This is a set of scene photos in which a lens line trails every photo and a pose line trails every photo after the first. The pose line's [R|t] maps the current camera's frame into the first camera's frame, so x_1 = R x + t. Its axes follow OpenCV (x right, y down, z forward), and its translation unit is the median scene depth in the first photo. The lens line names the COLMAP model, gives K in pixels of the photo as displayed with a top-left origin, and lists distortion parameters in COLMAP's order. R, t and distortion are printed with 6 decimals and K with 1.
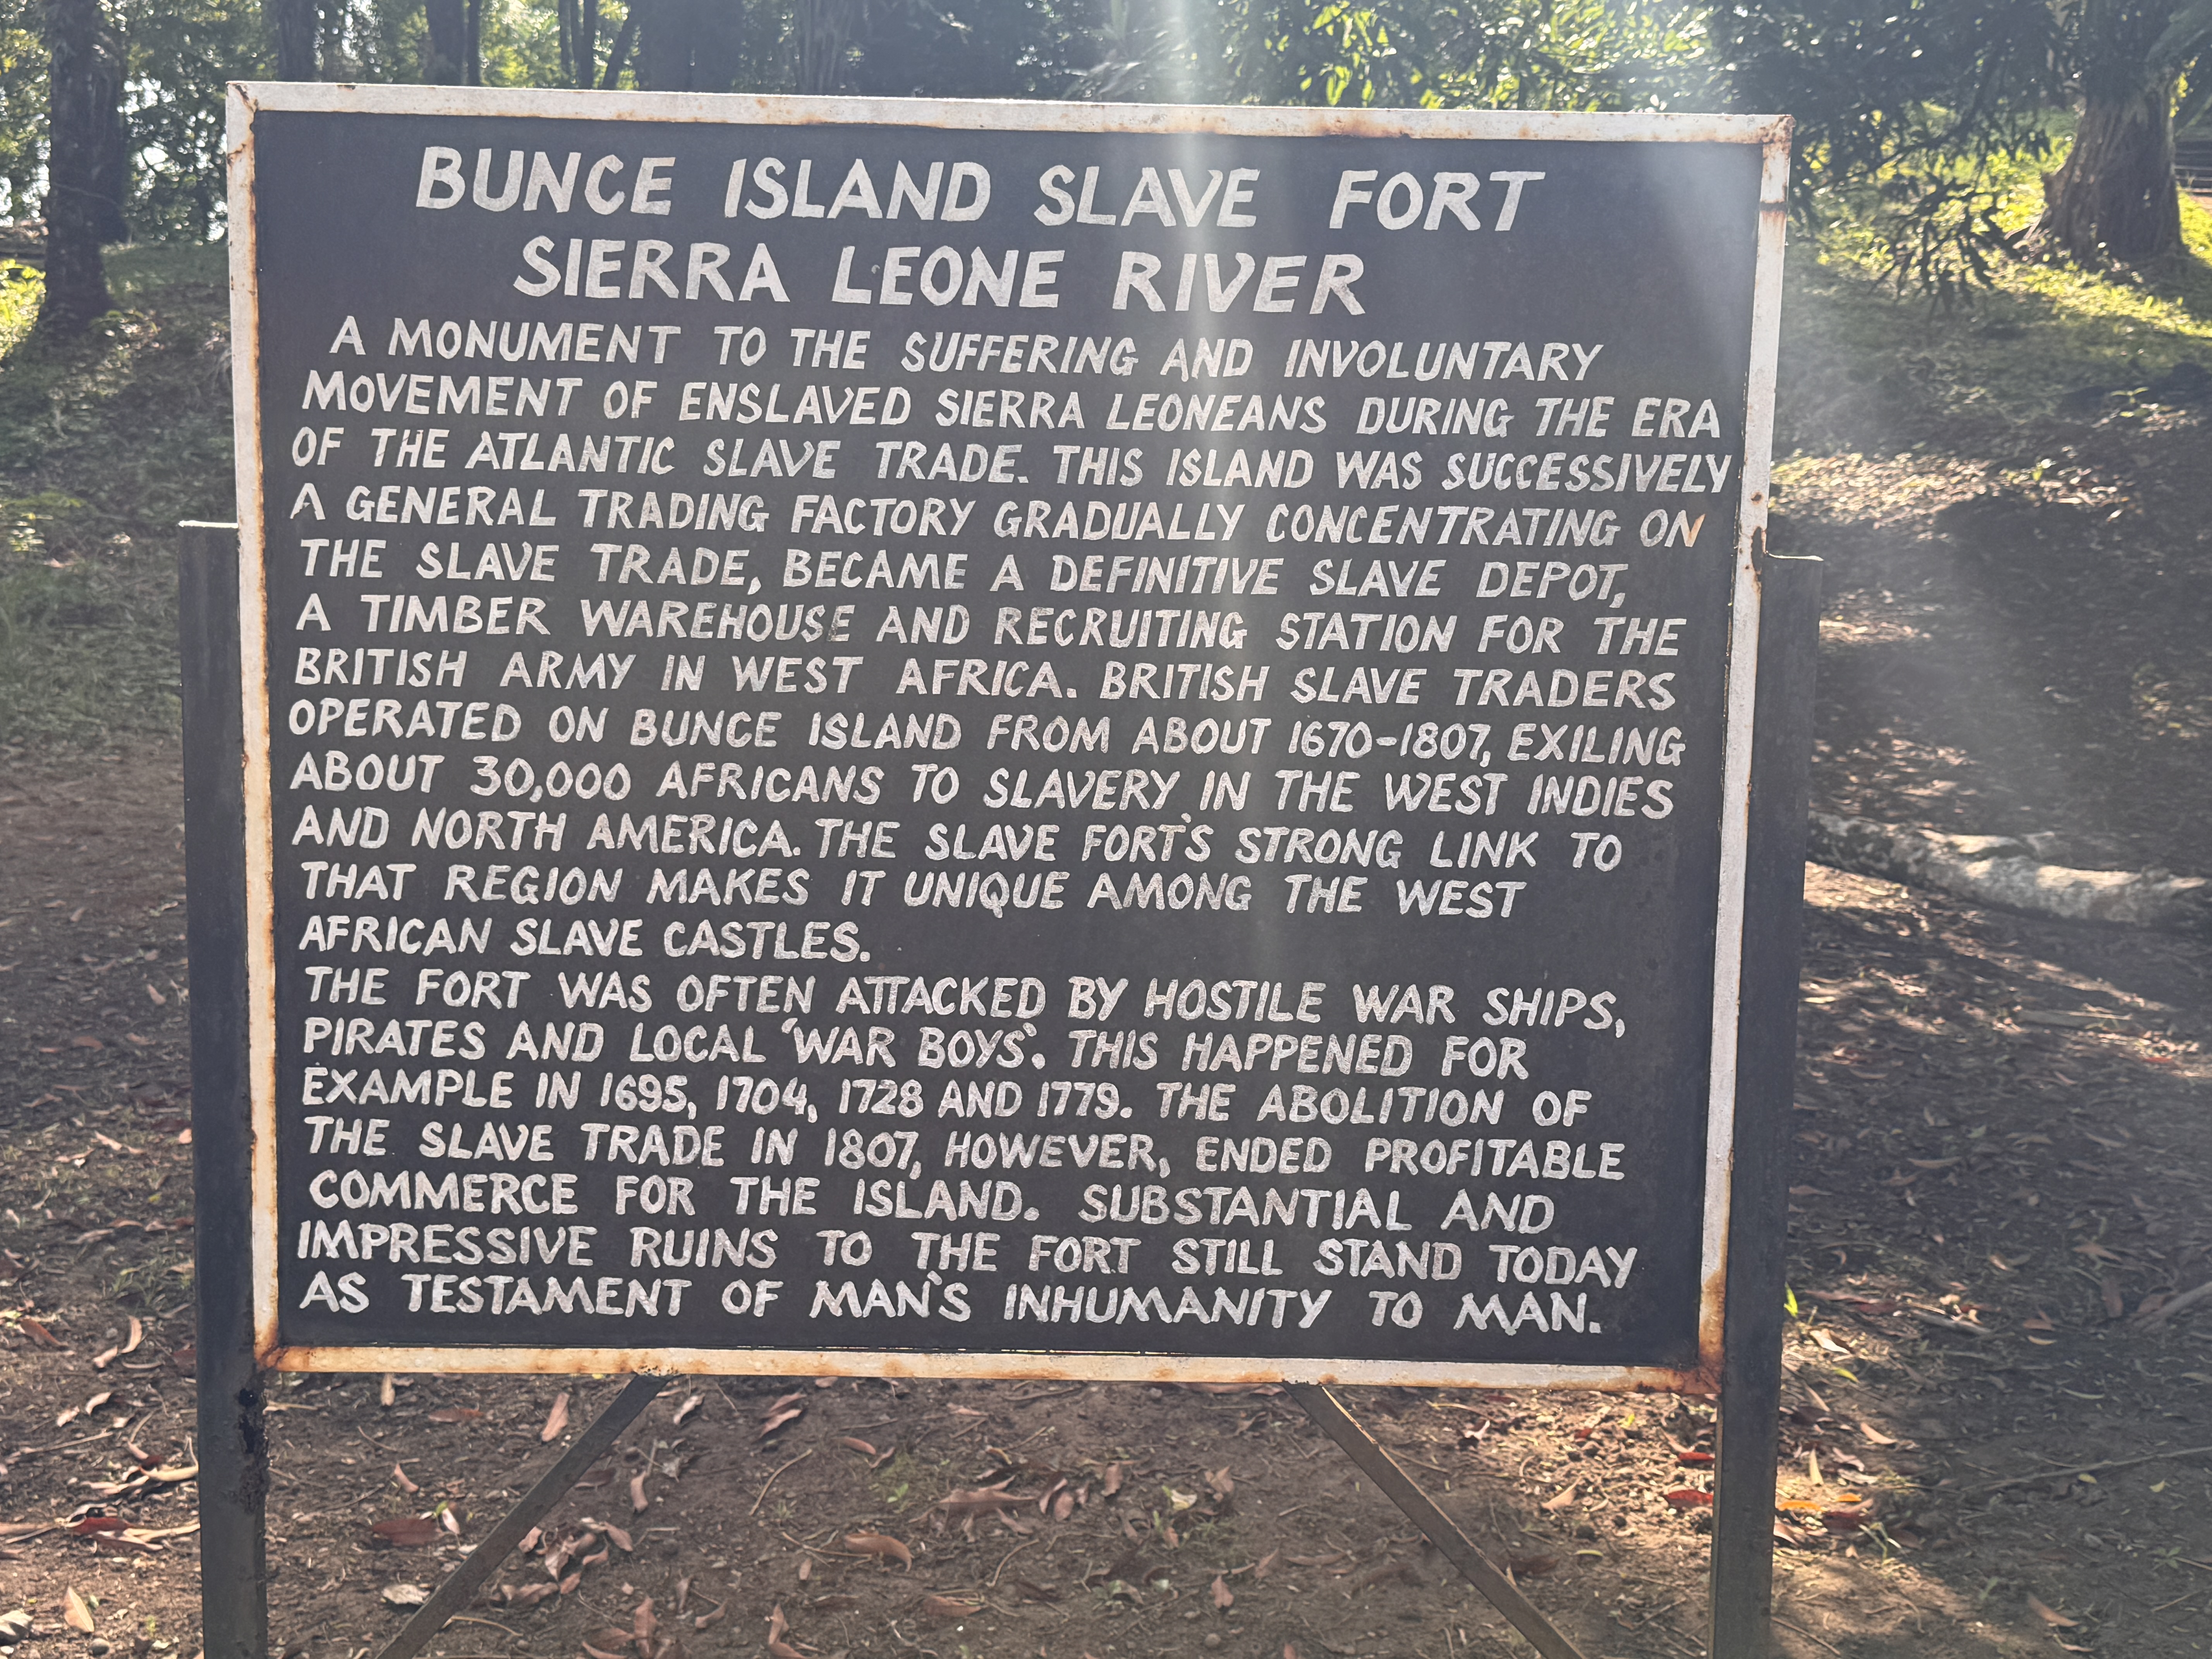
lens RADIAL K [[2611.0, 0, 1102.1], [0, 2611.0, 837.7], [0, 0, 1]] dist [0.104620, 0.000000]
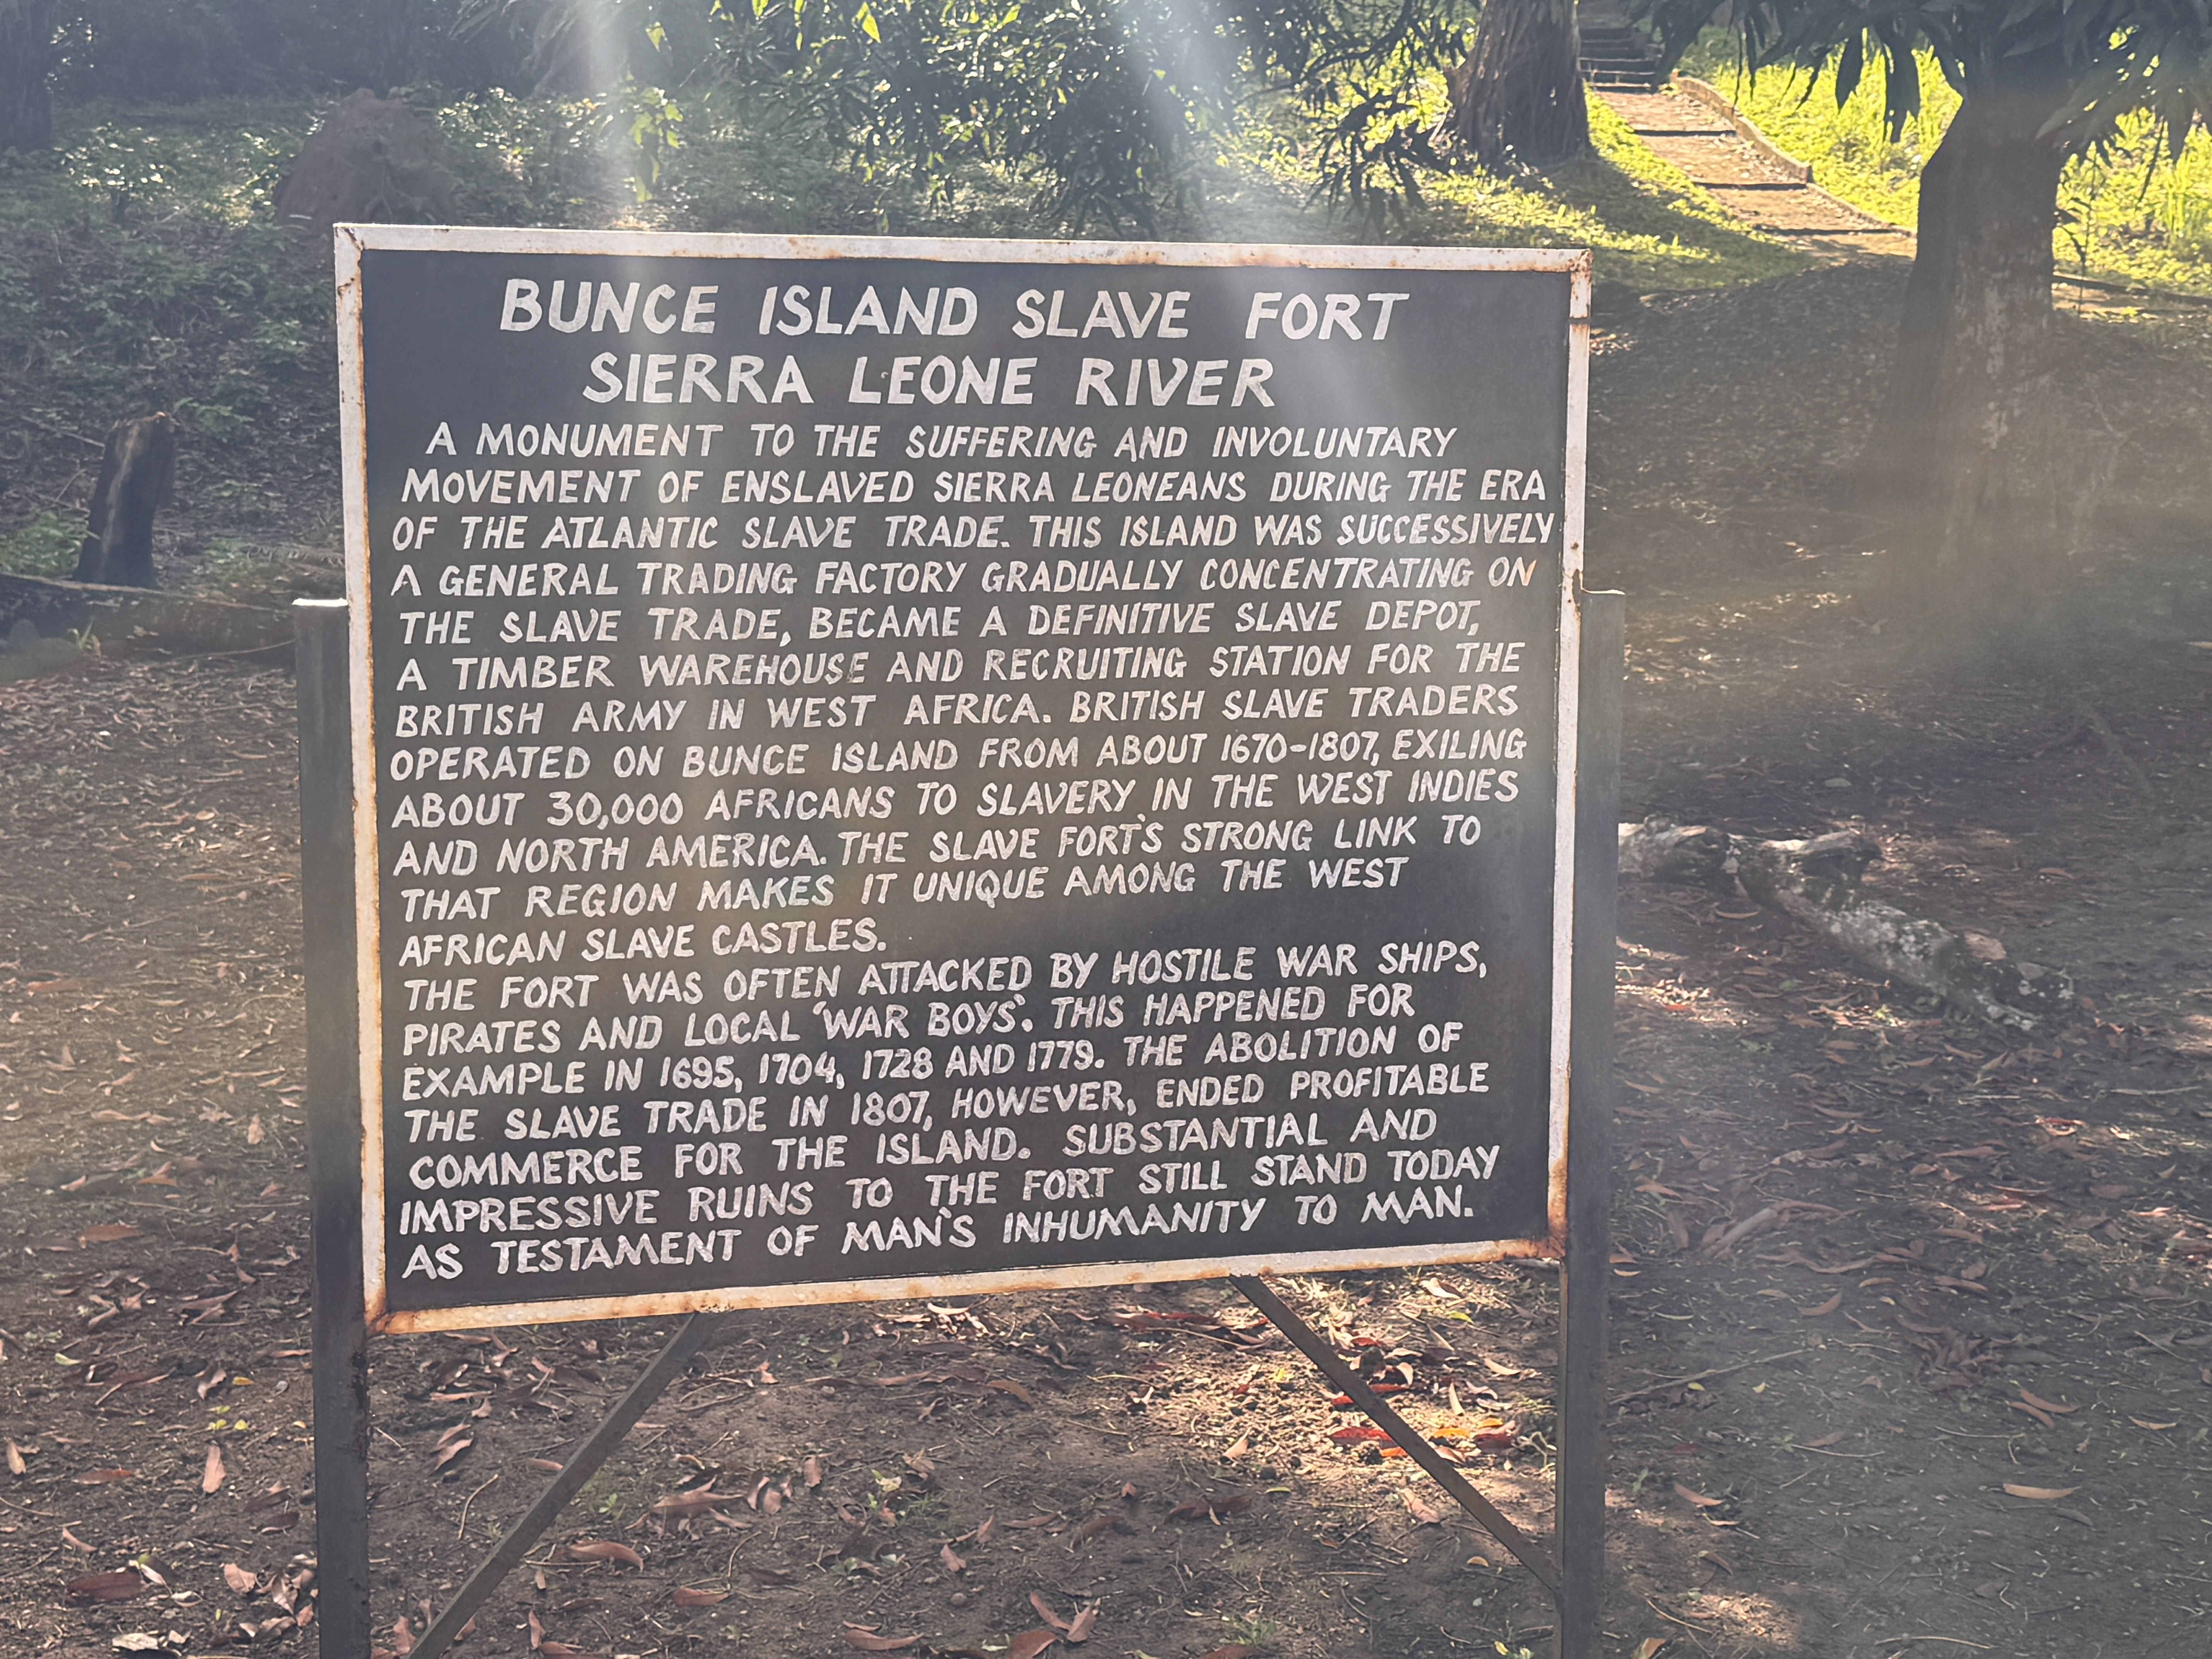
lens RADIAL K [[3110.2, 0, 1107.6], [0, 3110.2, 825.7], [0, 0, 1]] dist [0.085077, 0.000000]
pose [[0.972059, -0.045547, 0.230274, -0.315972], [0.044966, 0.998958, 0.007771, -0.015761], [-0.230388, 0.002800, 0.973095, -0.403780]]
